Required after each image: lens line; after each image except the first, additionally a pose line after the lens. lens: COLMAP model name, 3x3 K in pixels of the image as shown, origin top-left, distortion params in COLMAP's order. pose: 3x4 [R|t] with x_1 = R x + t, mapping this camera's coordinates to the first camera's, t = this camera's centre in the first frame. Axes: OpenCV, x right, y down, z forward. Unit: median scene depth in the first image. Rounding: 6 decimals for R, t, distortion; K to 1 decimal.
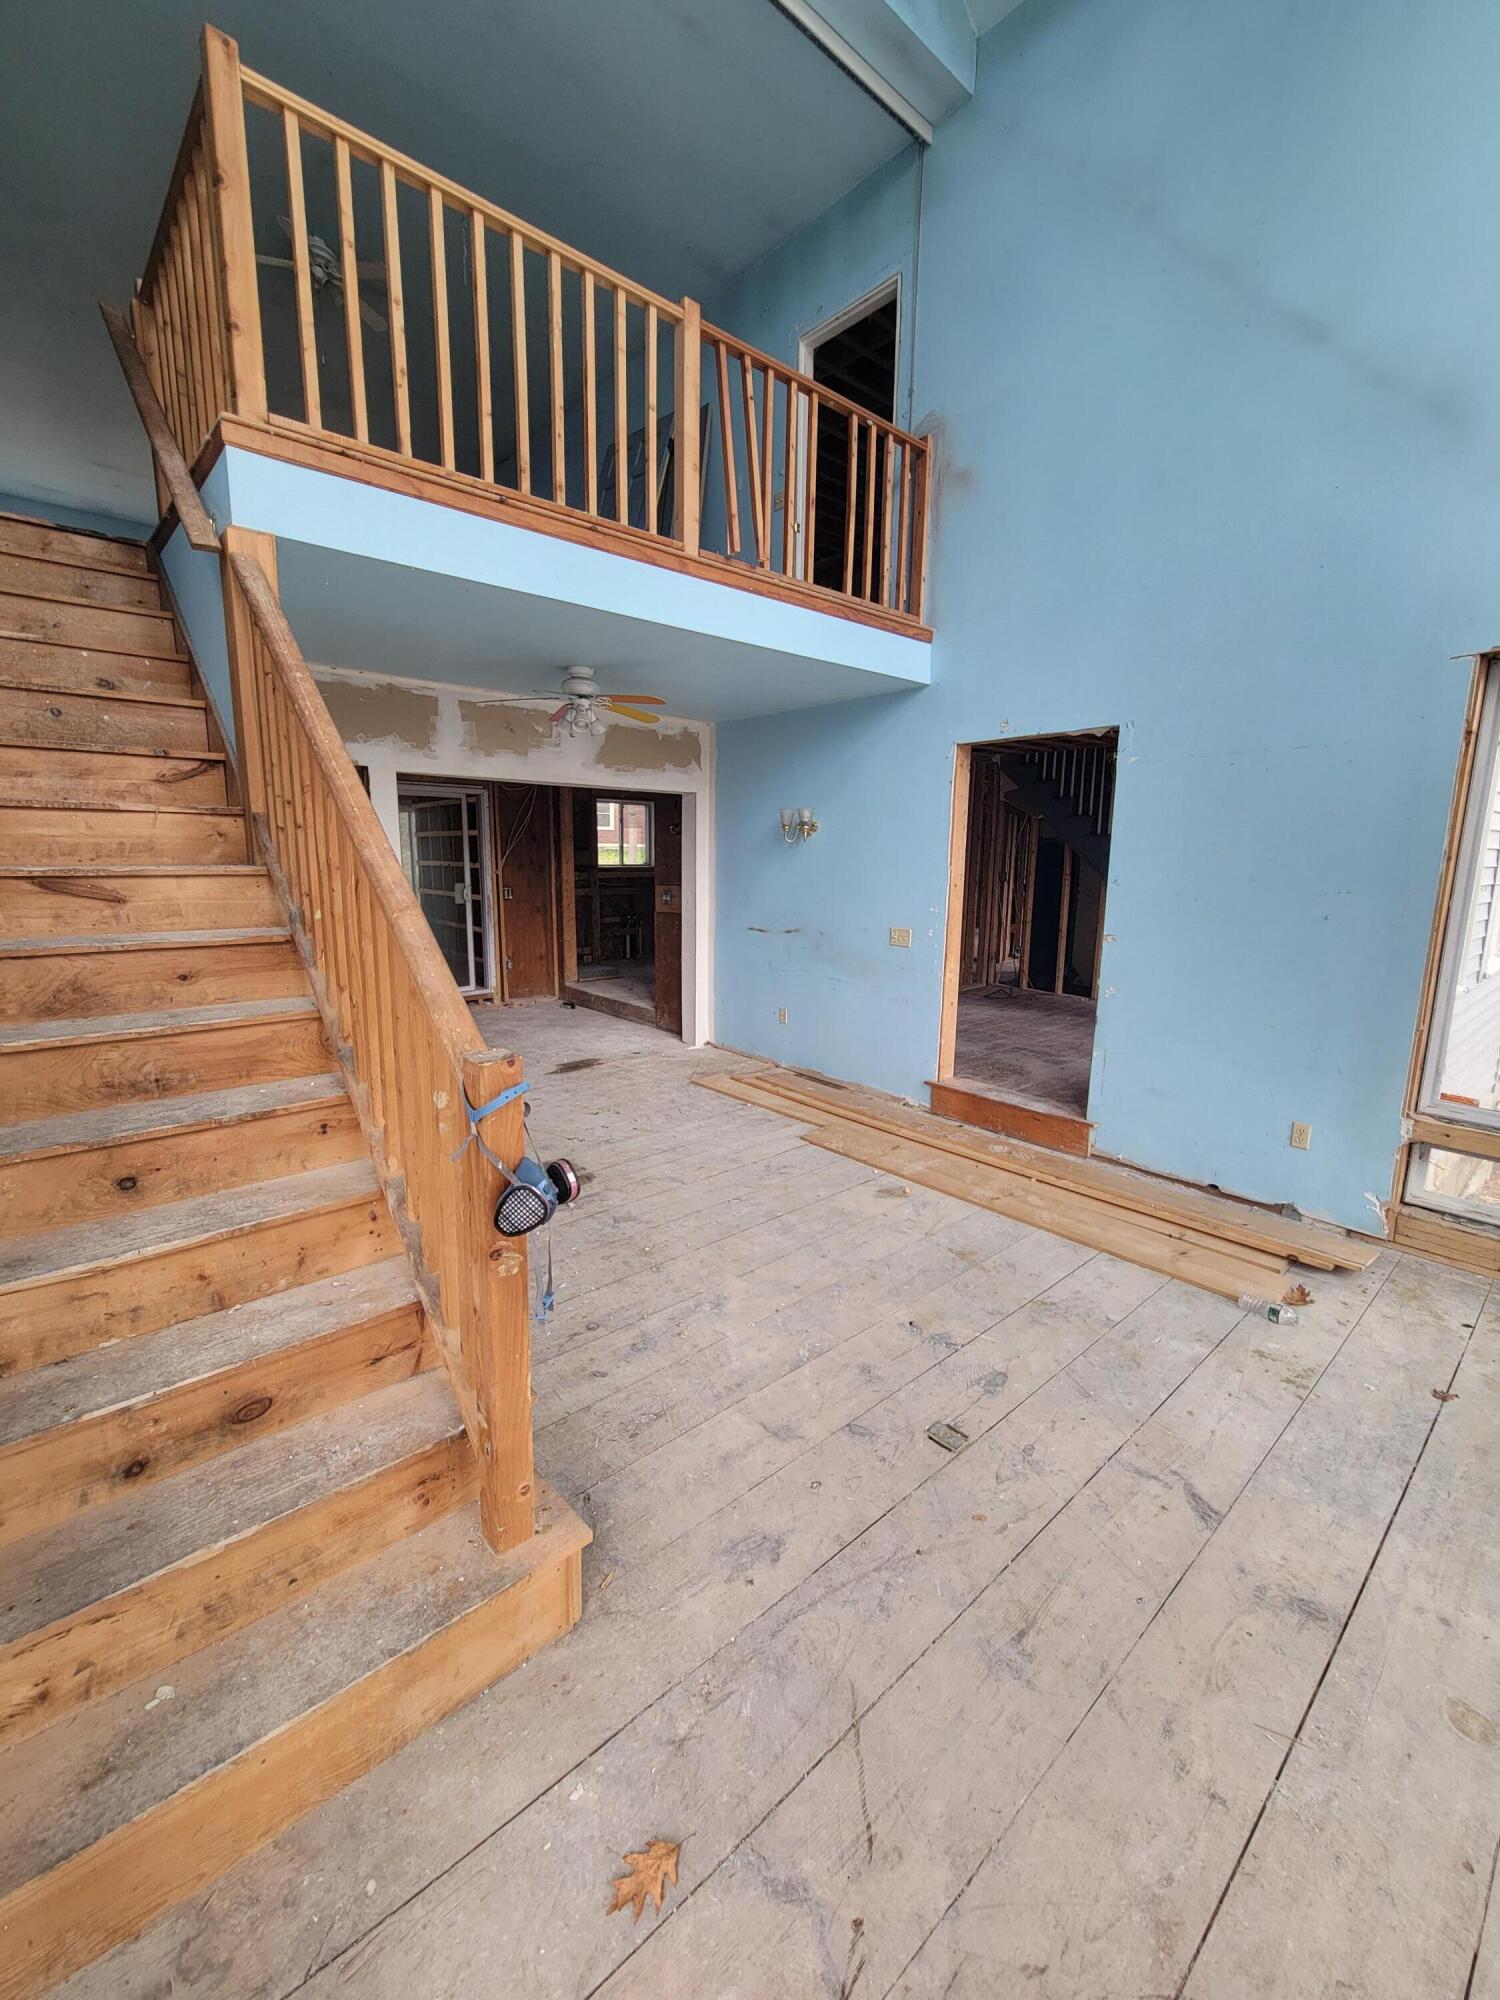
lens RADIAL K [[814.4, 0, 746.7], [0, 814.4, 993.3], [0, 0, 1]] dist [0.000873, -0.000010]
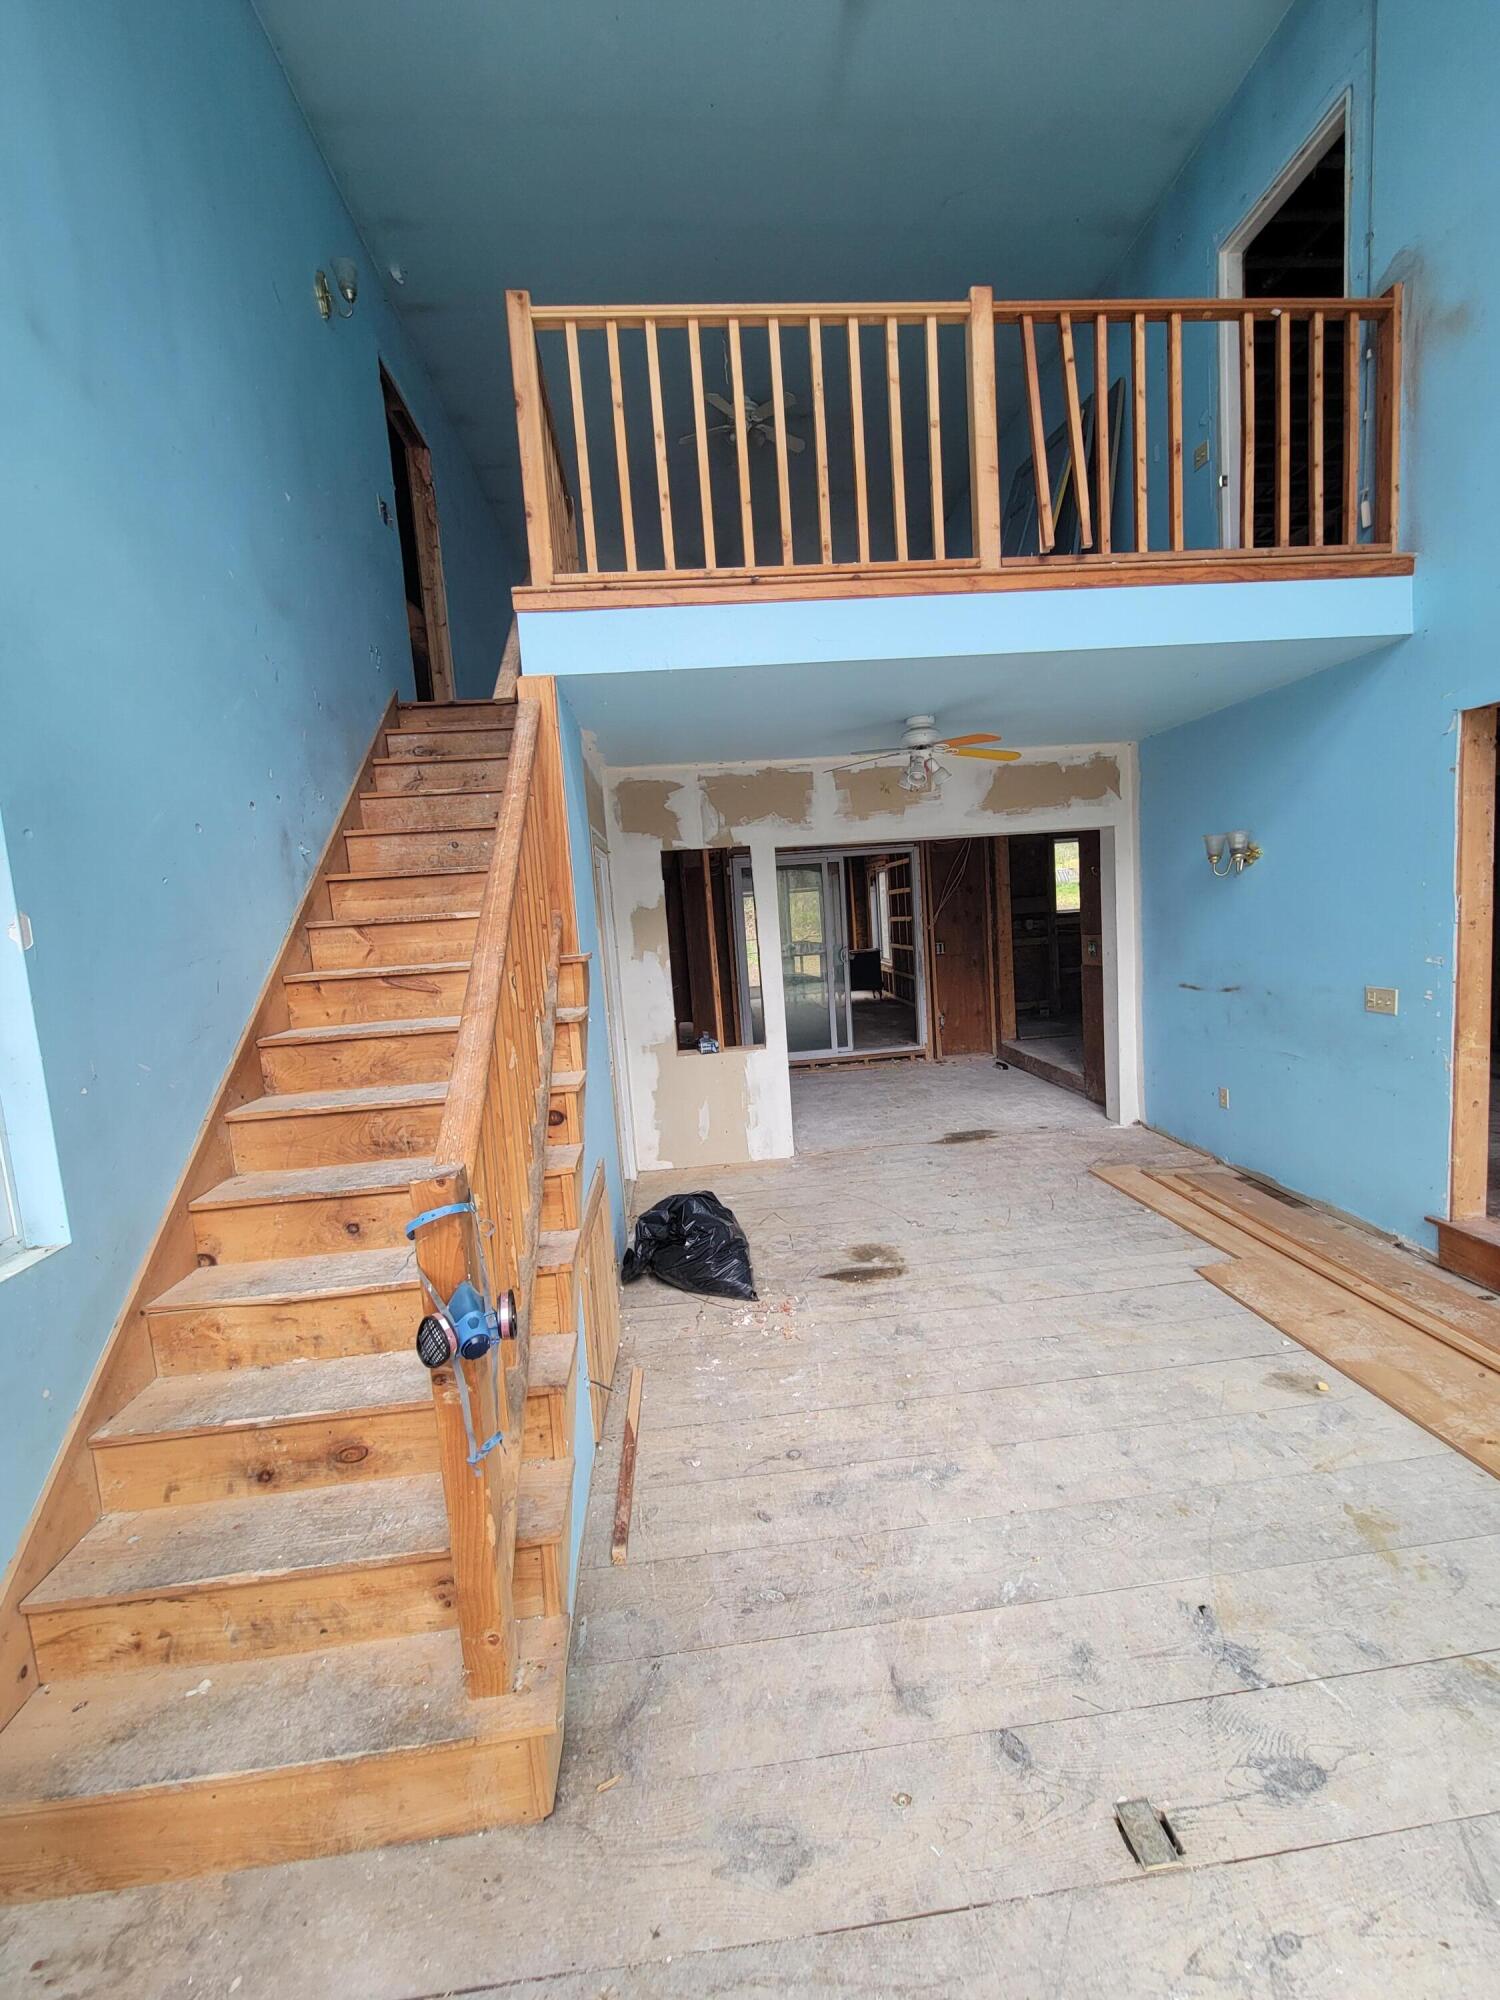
lens RADIAL K [[814.4, 0, 746.7], [0, 814.4, 993.3], [0, 0, 1]] dist [0.000873, -0.000010]
pose [[0.803383, -0.006877, -0.595422, 0.197495], [-0.024797, 0.998680, -0.044993, -0.035567], [0.594945, 0.050911, 0.802152, 0.146505]]
